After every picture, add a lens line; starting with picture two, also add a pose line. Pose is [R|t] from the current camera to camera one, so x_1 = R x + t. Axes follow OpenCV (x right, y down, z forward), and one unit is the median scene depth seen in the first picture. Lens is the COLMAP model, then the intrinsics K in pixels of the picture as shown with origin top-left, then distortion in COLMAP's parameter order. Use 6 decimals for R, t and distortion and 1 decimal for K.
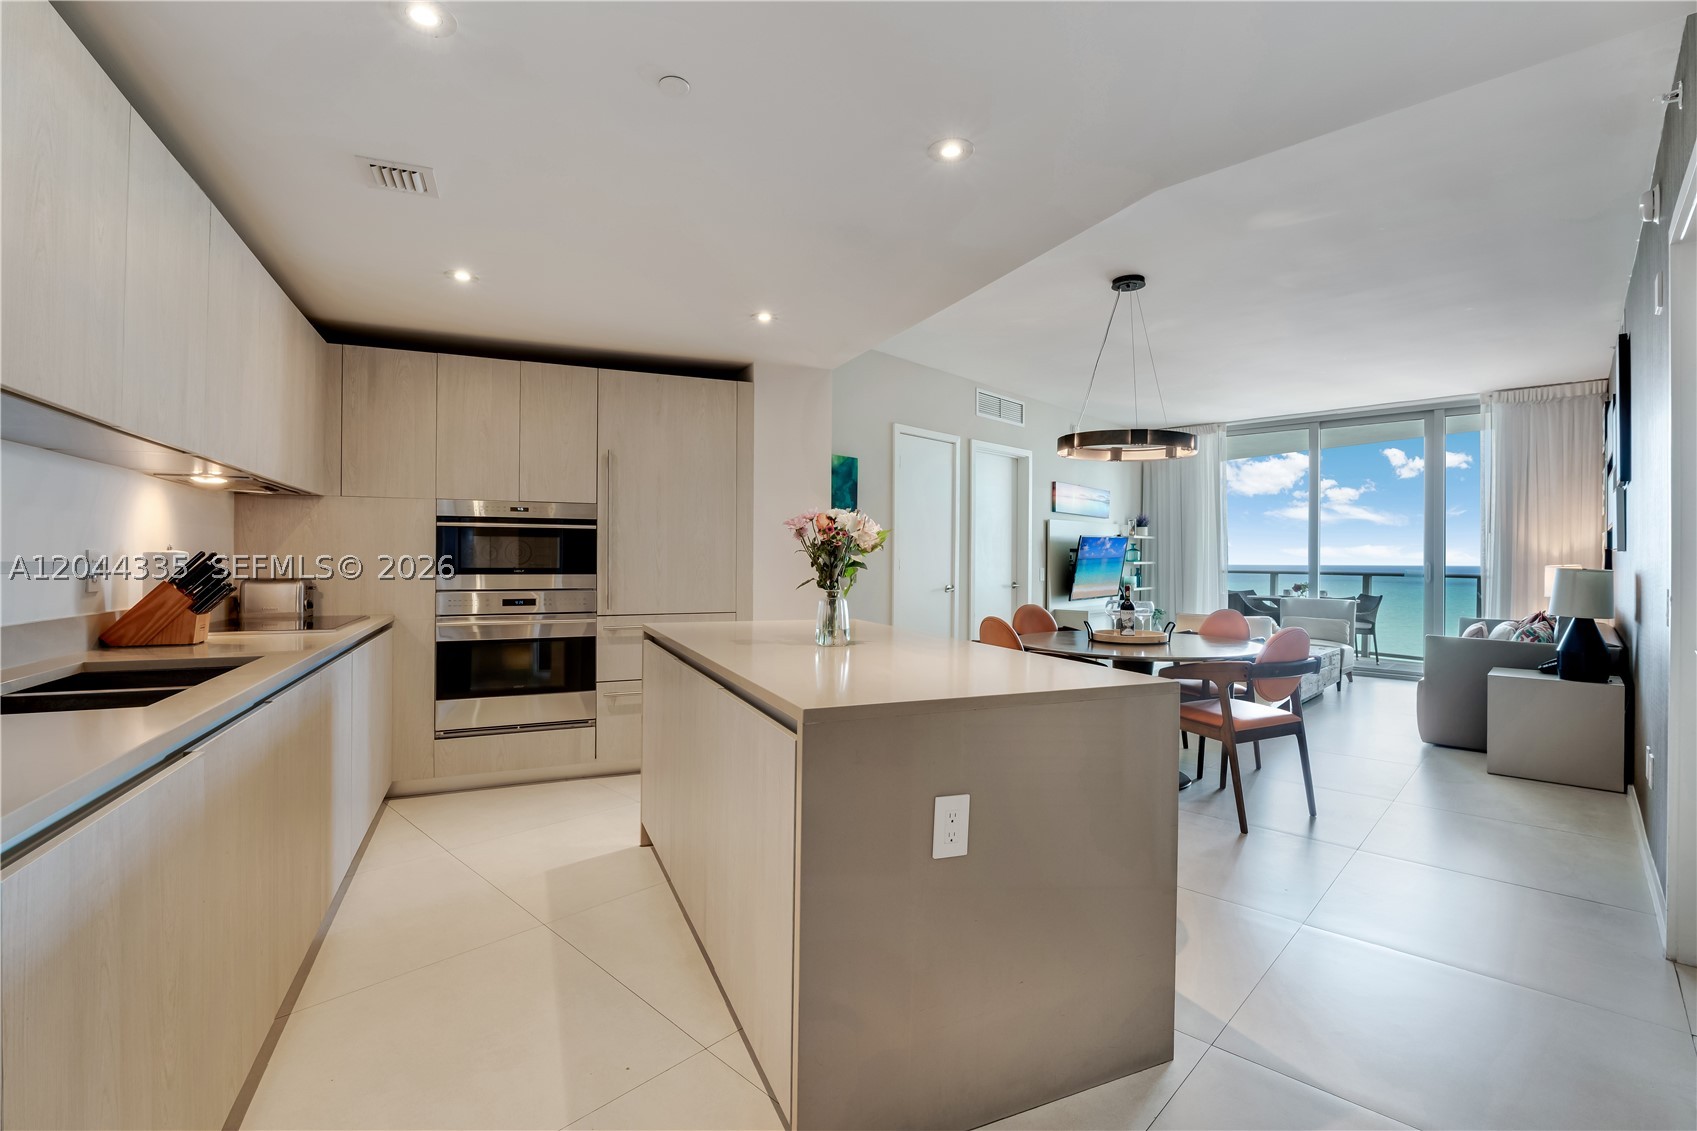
lens RADIAL K [[765.9, 0, 850.9], [0, 765.9, 555.9], [0, 0, 1]] dist [-0.009071, 0.000222]
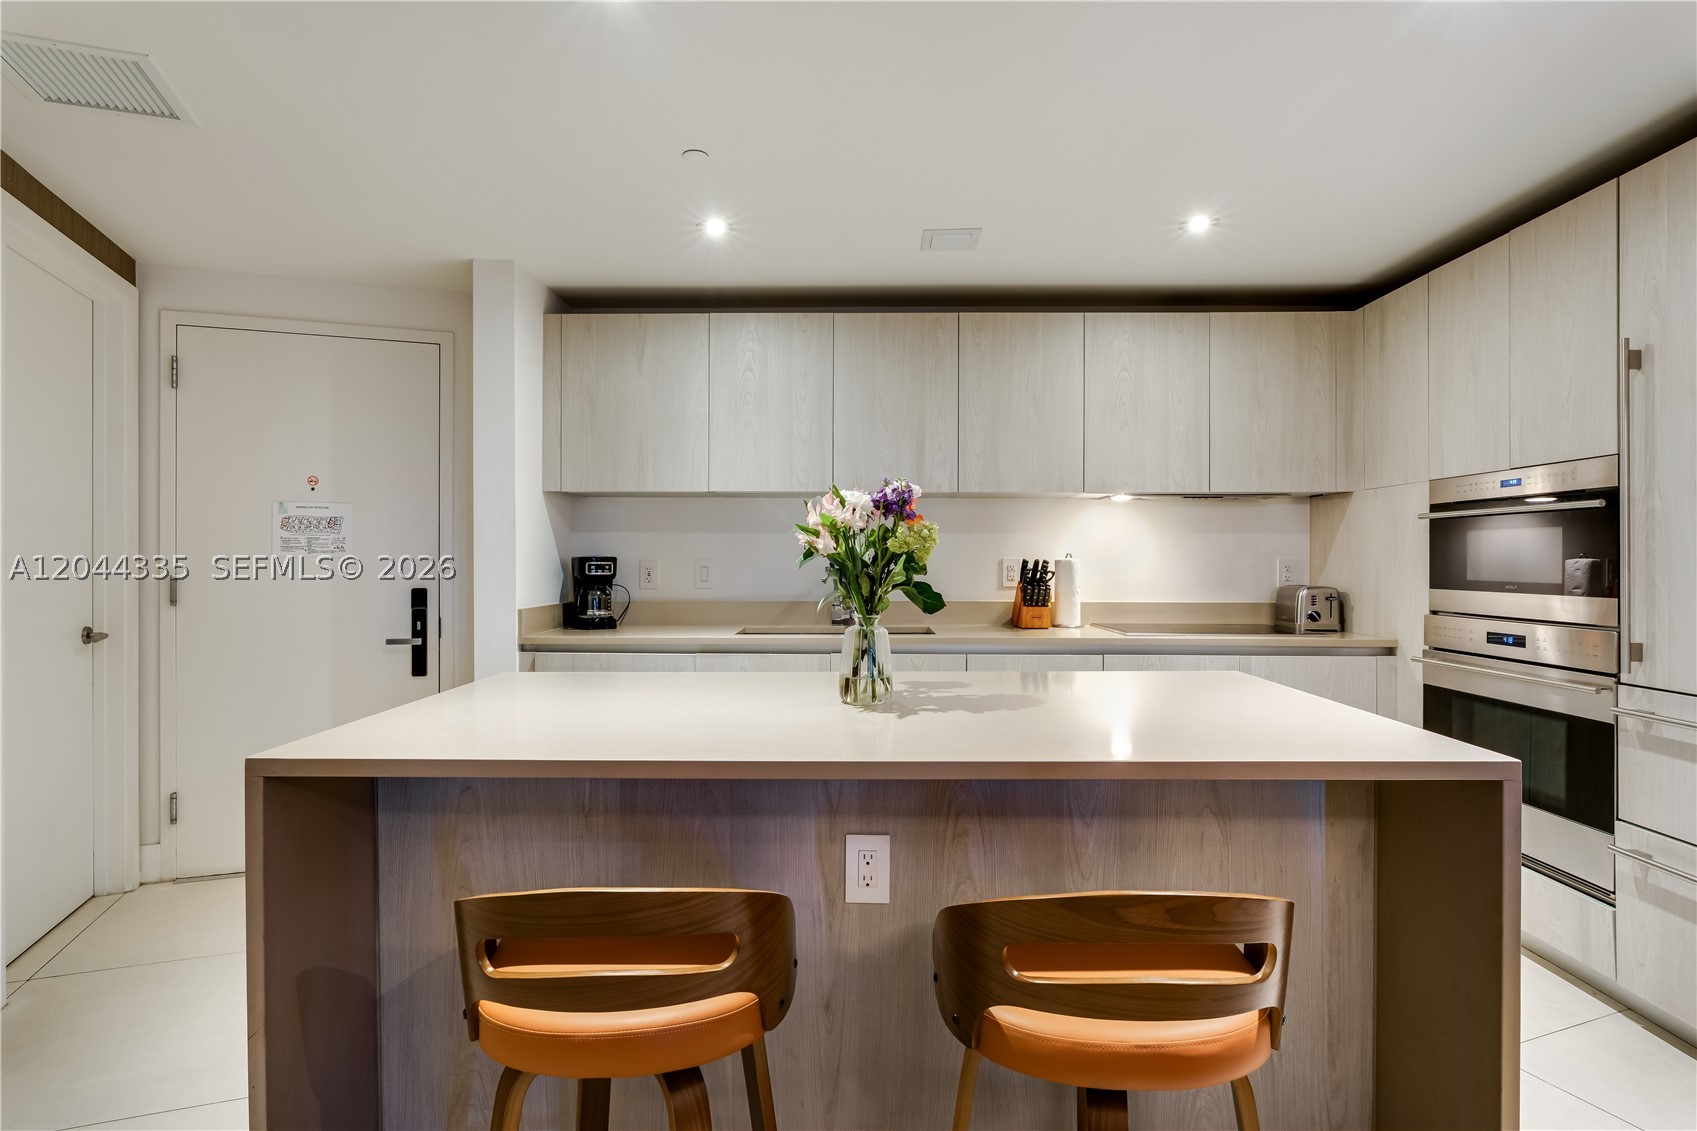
lens RADIAL K [[940.9, 0, 850.1], [0, 940.9, 560.9], [0, 0, 1]] dist [-0.000420, 0.000376]
pose [[-0.415295, -0.005335, -0.909671, 0.247700], [0.000684, 0.999981, -0.006177, 0.001925], [0.909686, -0.003188, -0.415284, 0.470734]]
